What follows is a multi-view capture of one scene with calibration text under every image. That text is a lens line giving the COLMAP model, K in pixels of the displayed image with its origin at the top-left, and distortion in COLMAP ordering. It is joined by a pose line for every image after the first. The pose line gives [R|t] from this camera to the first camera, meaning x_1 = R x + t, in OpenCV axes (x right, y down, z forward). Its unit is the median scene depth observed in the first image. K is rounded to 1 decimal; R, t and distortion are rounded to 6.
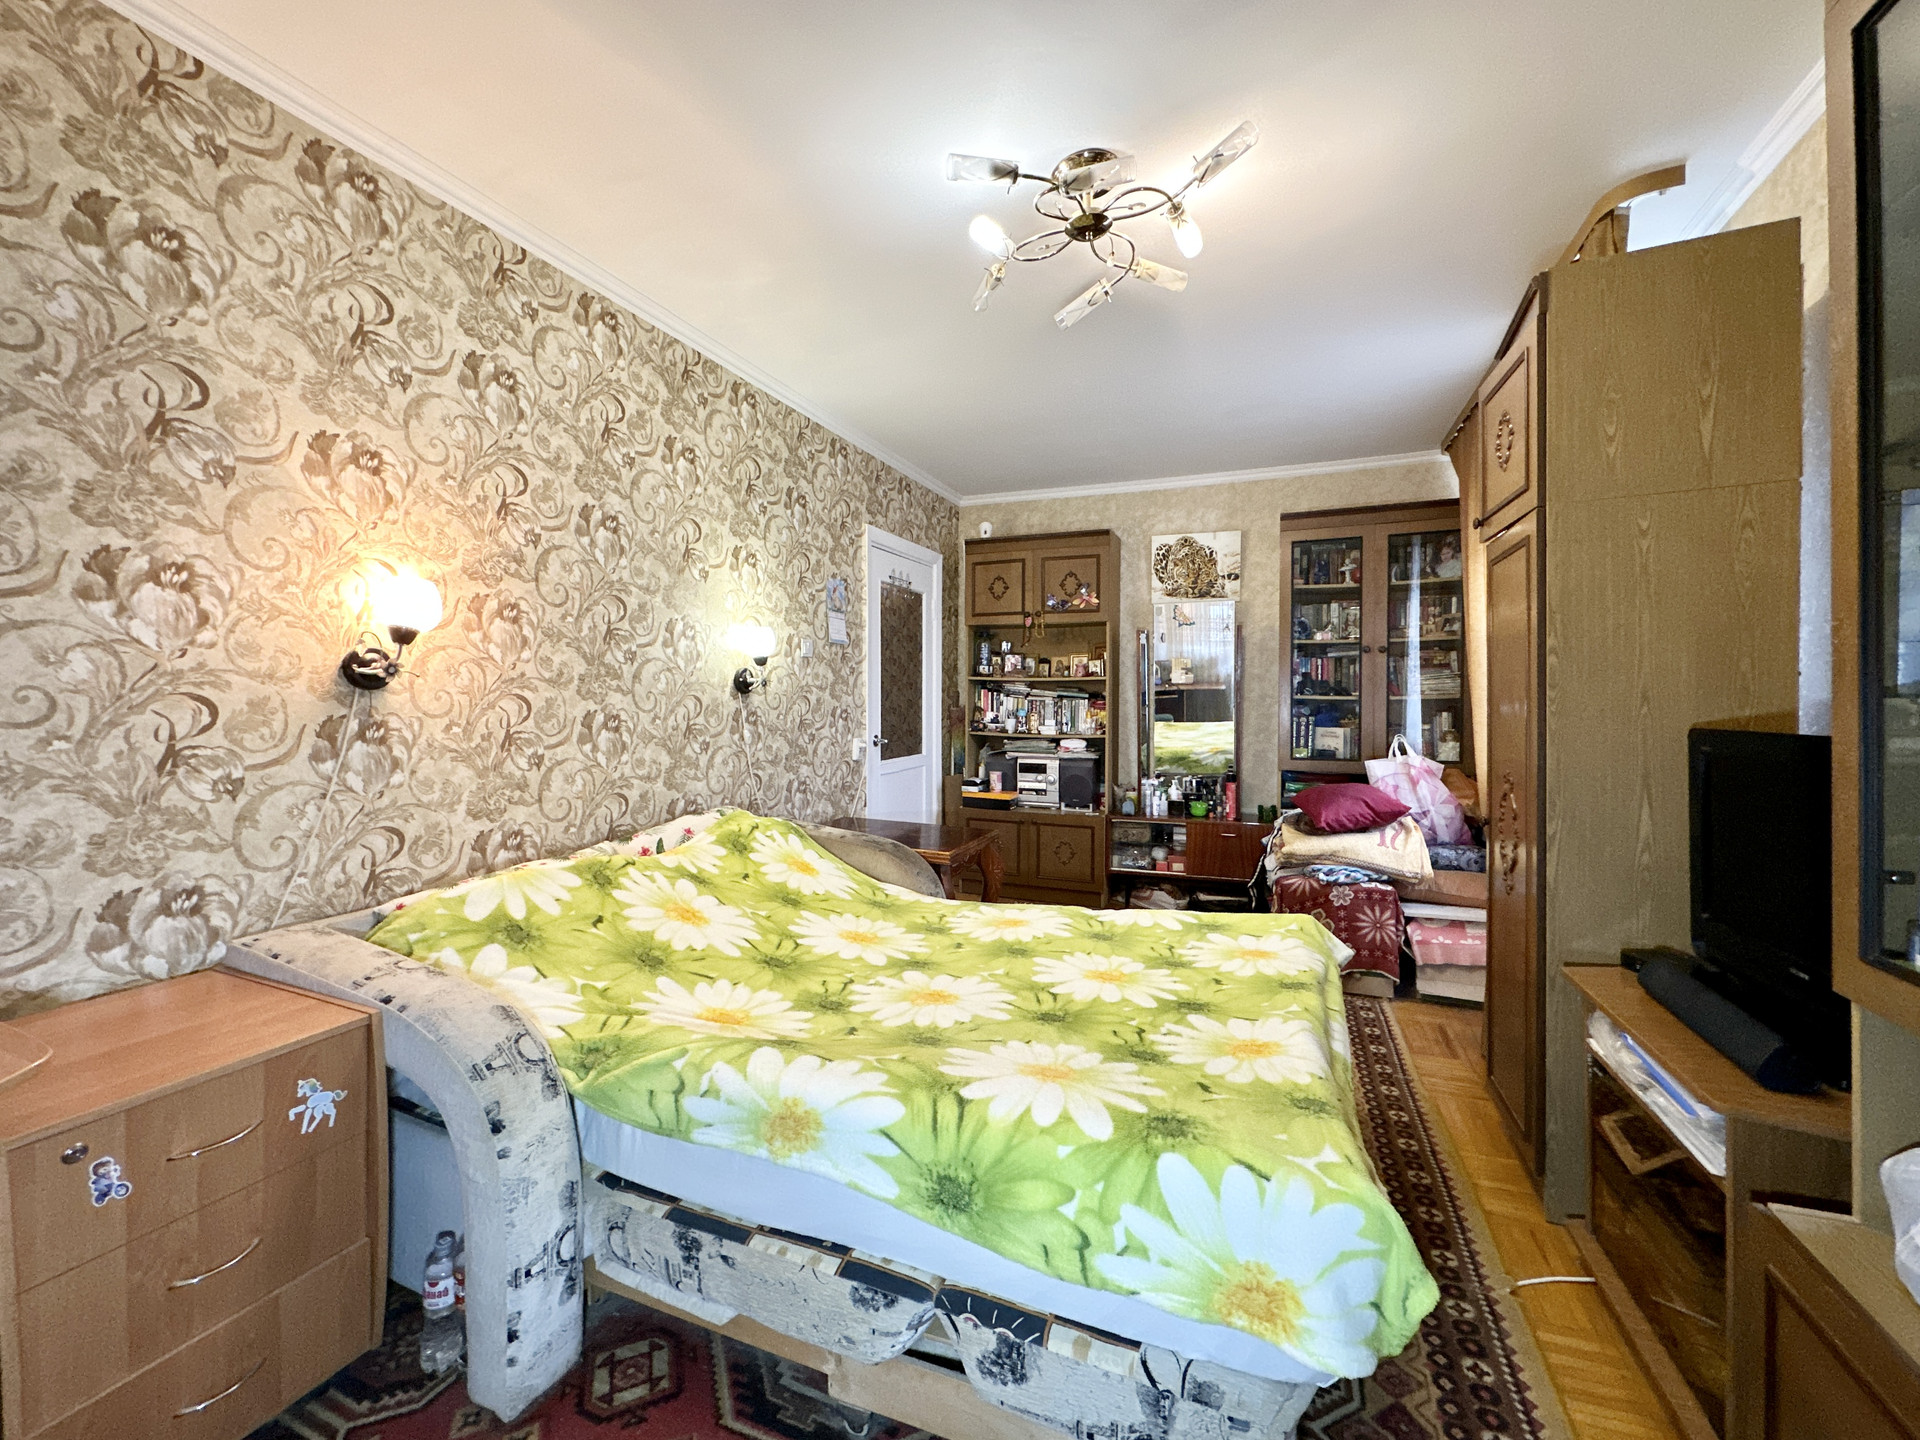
lens RADIAL K [[772.6, 0, 952.4], [0, 772.6, 694.1], [0, 0, 1]] dist [-0.000809, 0.000107]
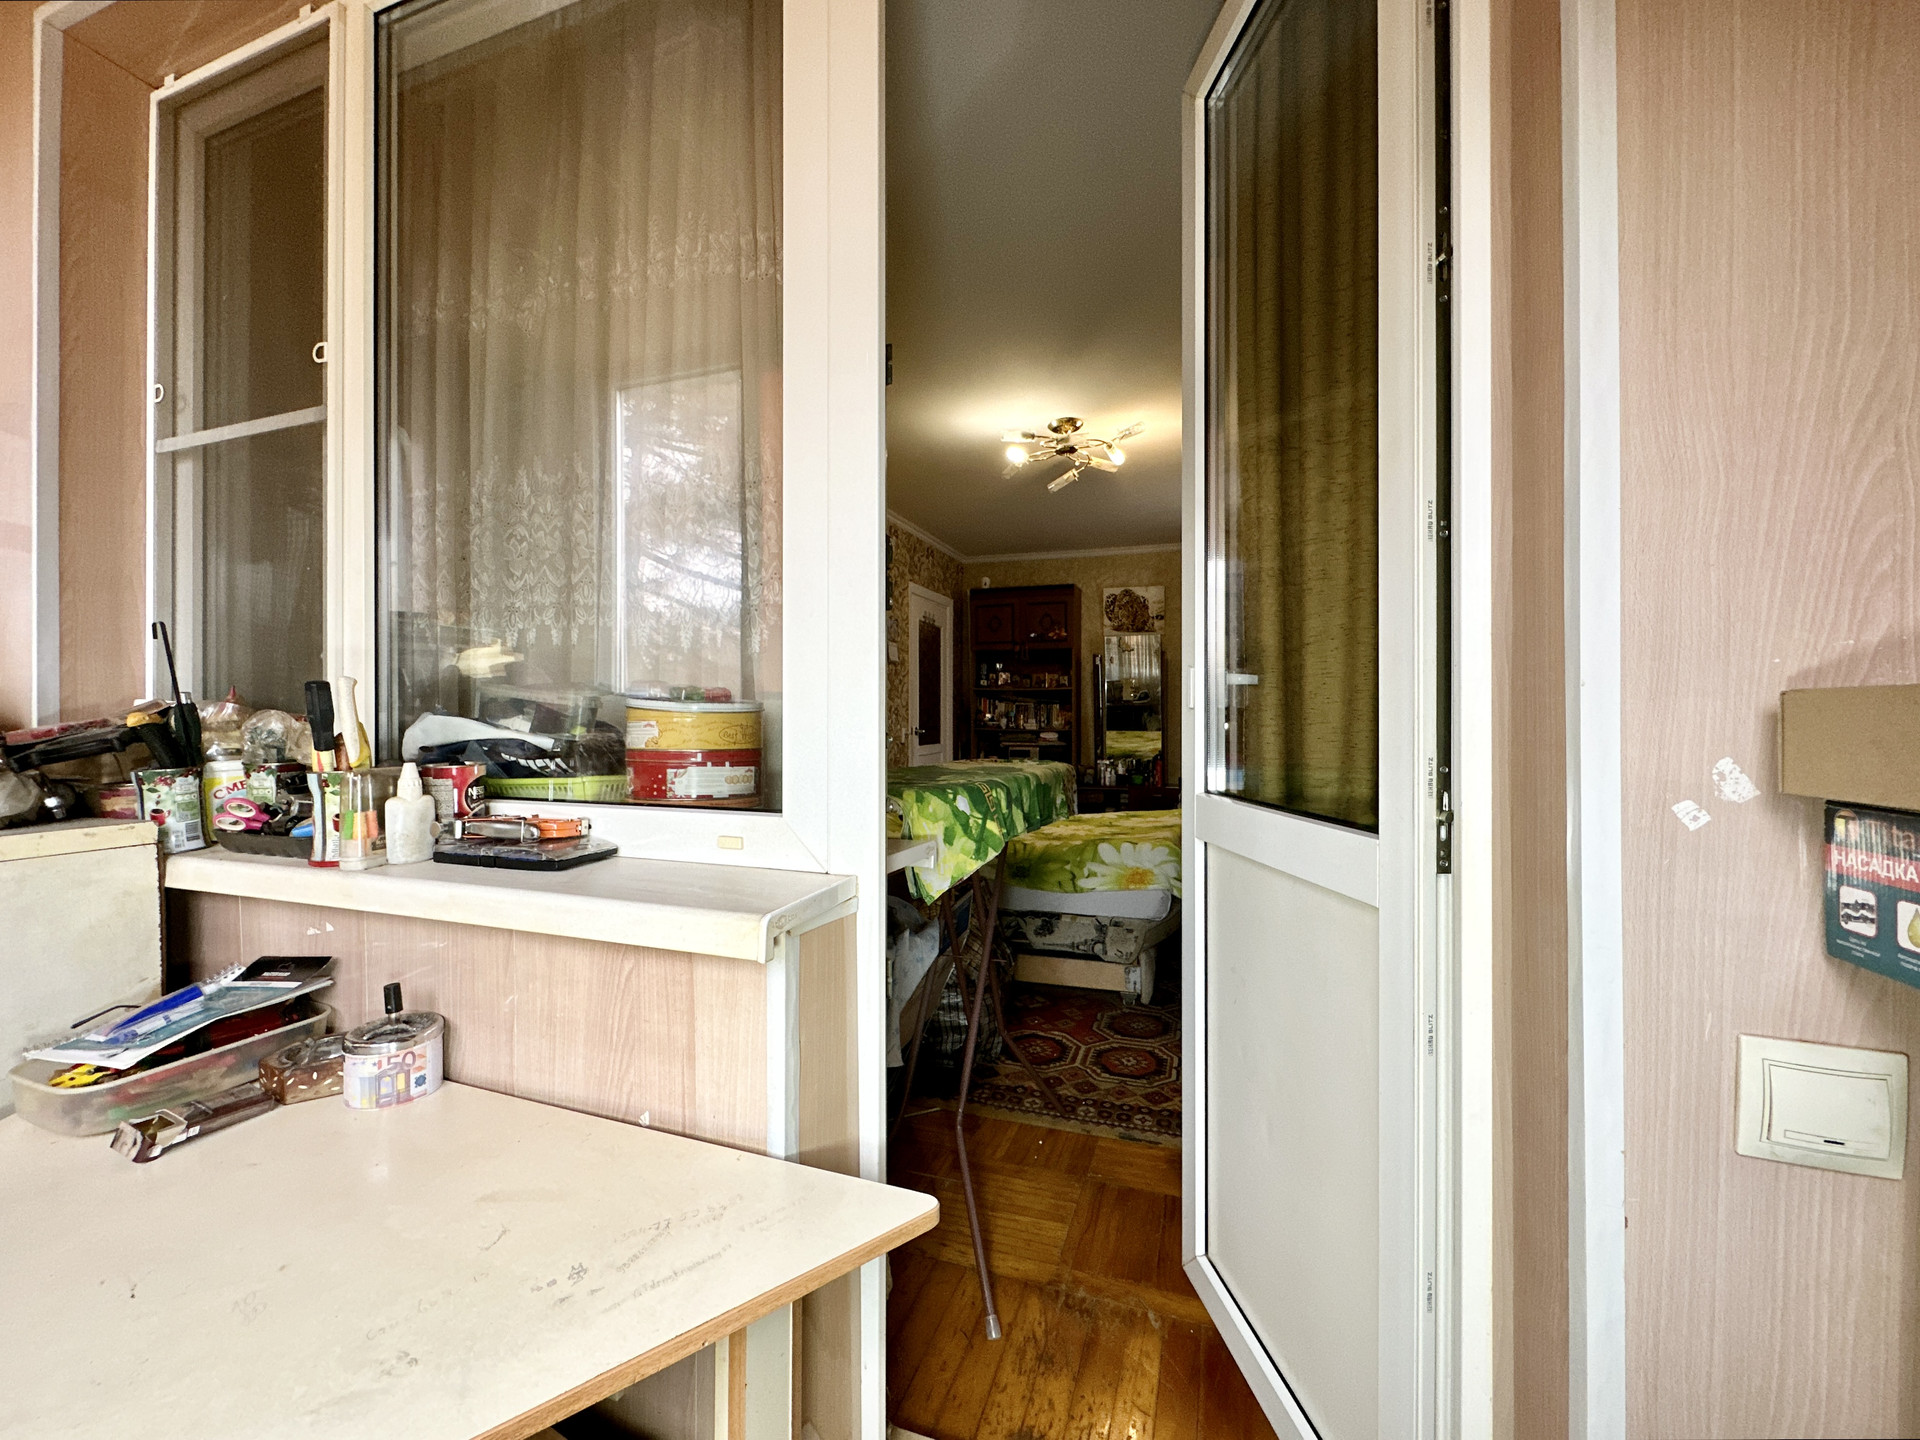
lens RADIAL K [[772.6, 0, 961.7], [0, 772.6, 707.5], [0, 0, 1]] dist [-0.000809, 0.000107]
pose [[0.997965, -0.003356, 0.063674, -0.091415], [0.004508, 0.999829, -0.017961, 0.038063], [-0.063603, 0.018212, 0.997809, -0.390984]]
